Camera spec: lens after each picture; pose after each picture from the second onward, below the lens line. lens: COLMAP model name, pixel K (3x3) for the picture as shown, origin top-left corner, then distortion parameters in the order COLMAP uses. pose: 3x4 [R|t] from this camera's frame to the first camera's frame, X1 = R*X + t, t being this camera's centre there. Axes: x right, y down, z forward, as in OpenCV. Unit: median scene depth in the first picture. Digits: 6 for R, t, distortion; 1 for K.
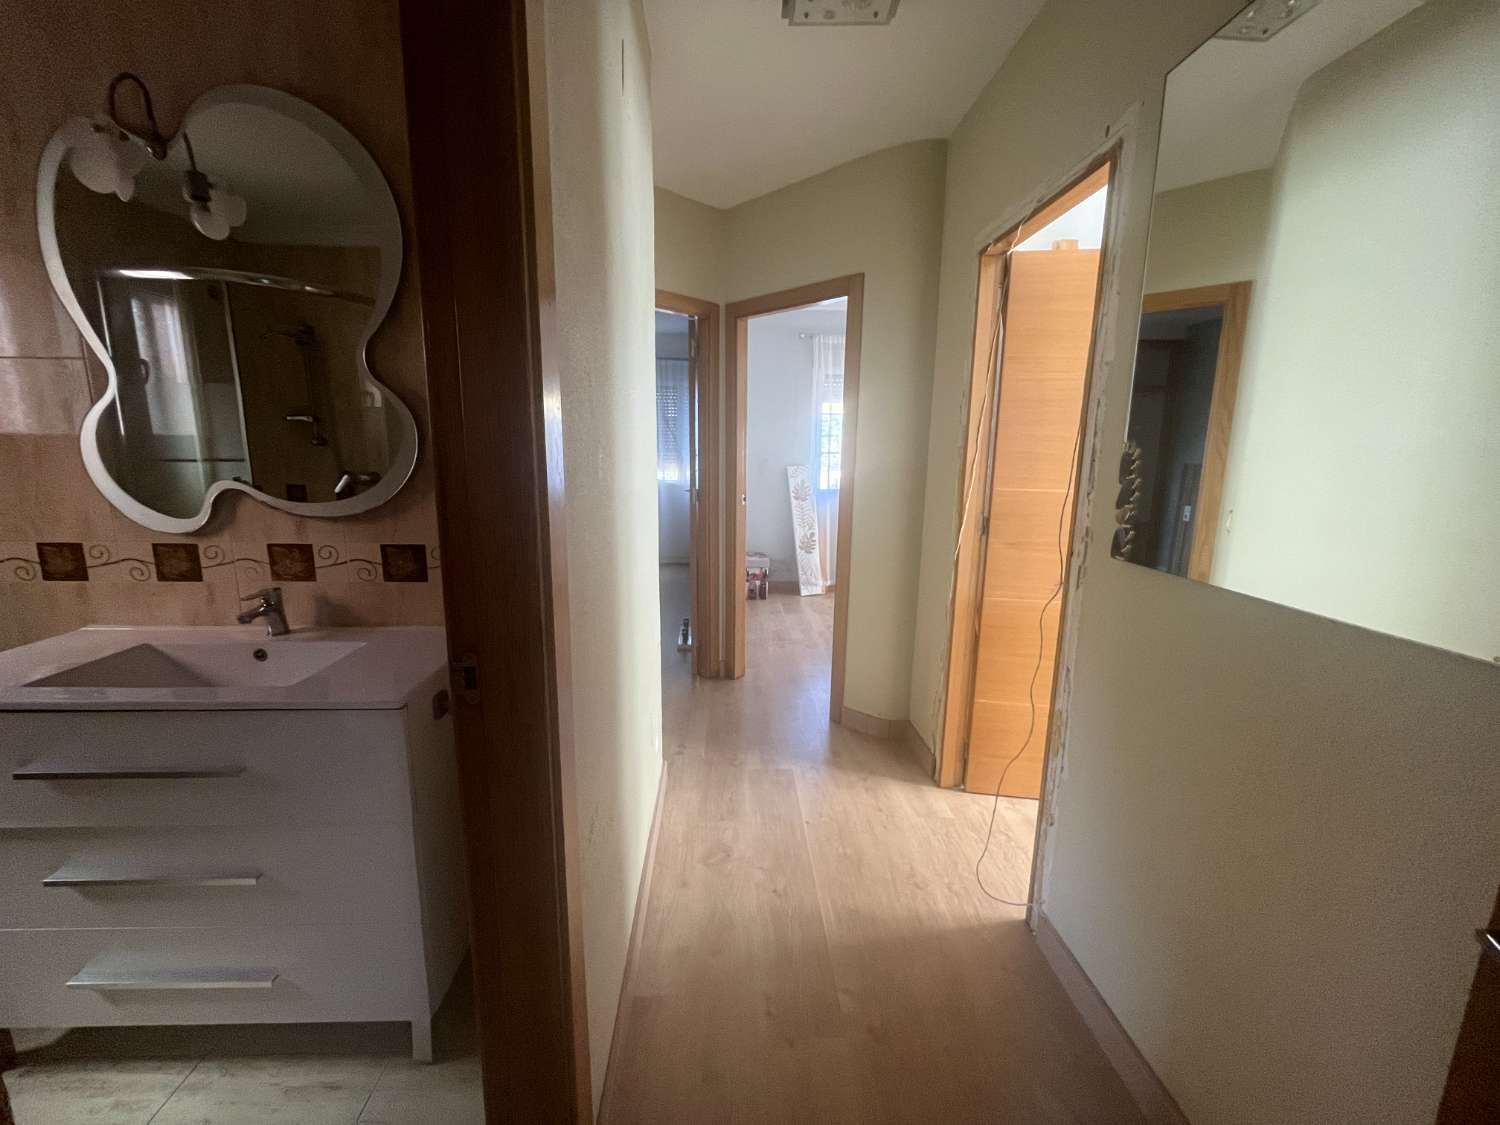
lens RADIAL K [[609.7, 0, 745.7], [0, 609.7, 559.3], [0, 0, 1]] dist [-0.001542, -0.000547]
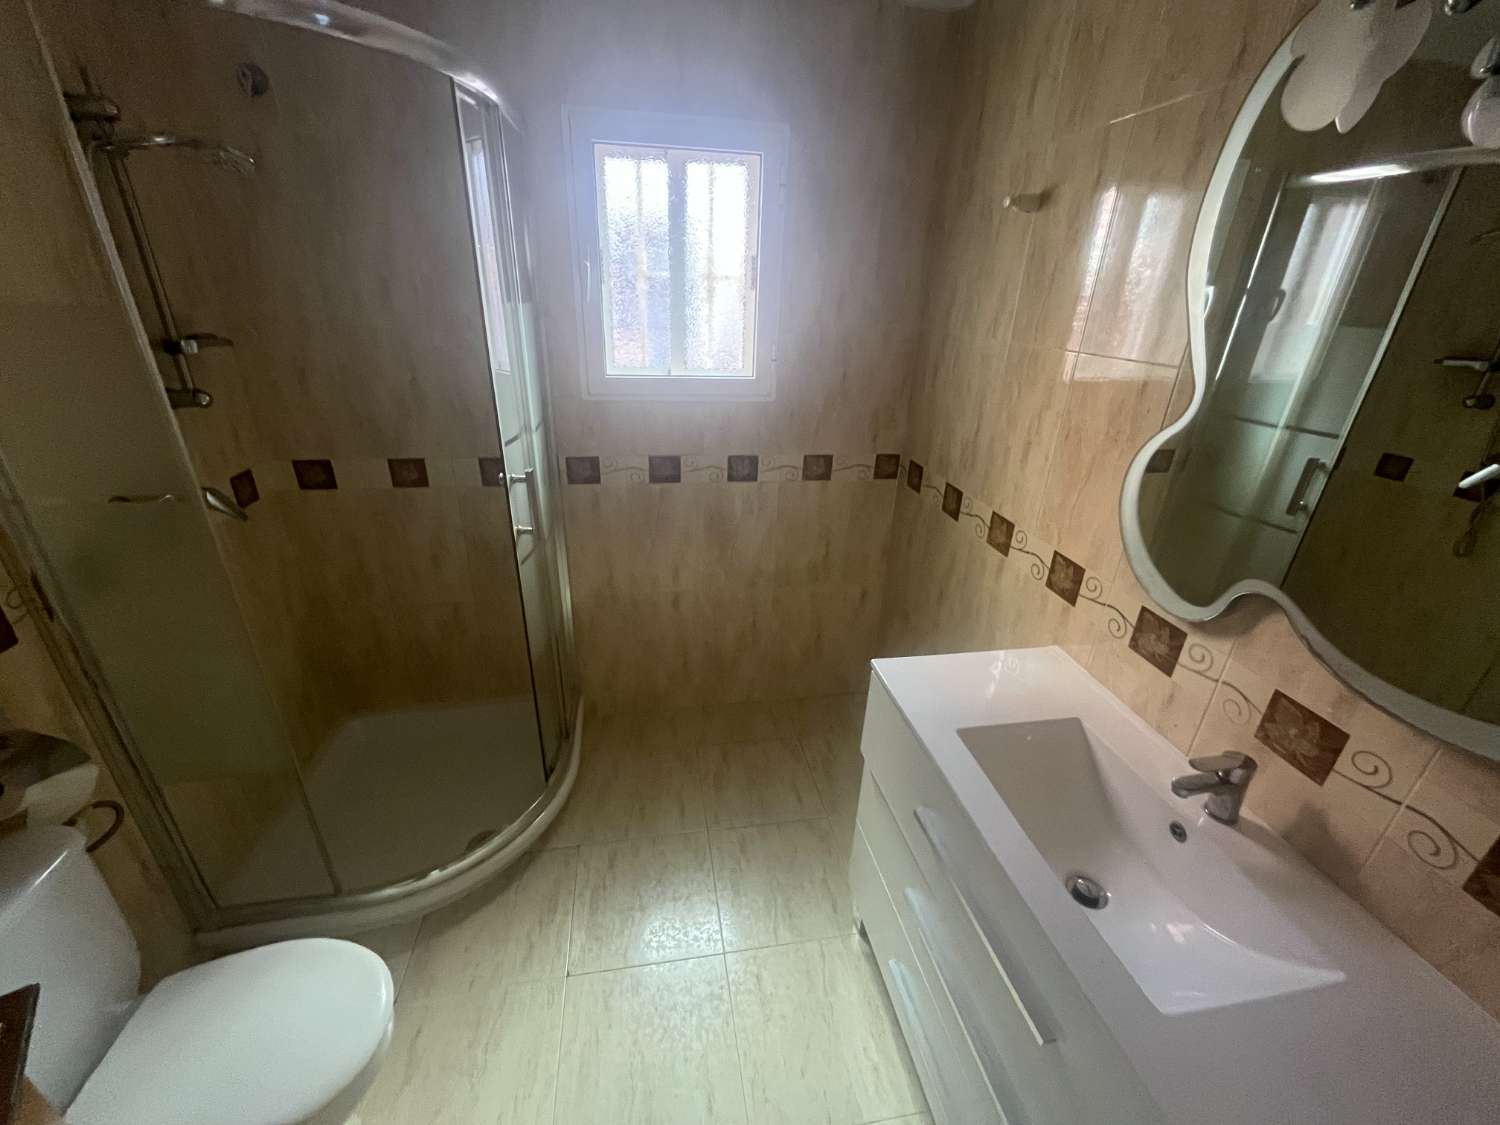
lens RADIAL K [[609.7, 0, 742.7], [0, 609.7, 560.4], [0, 0, 1]] dist [-0.001542, -0.000547]
pose [[0.126767, 0.399569, -0.907896, -0.336723], [-0.208584, 0.905553, 0.369414, -0.258541], [0.969754, 0.142543, 0.198138, 0.321713]]
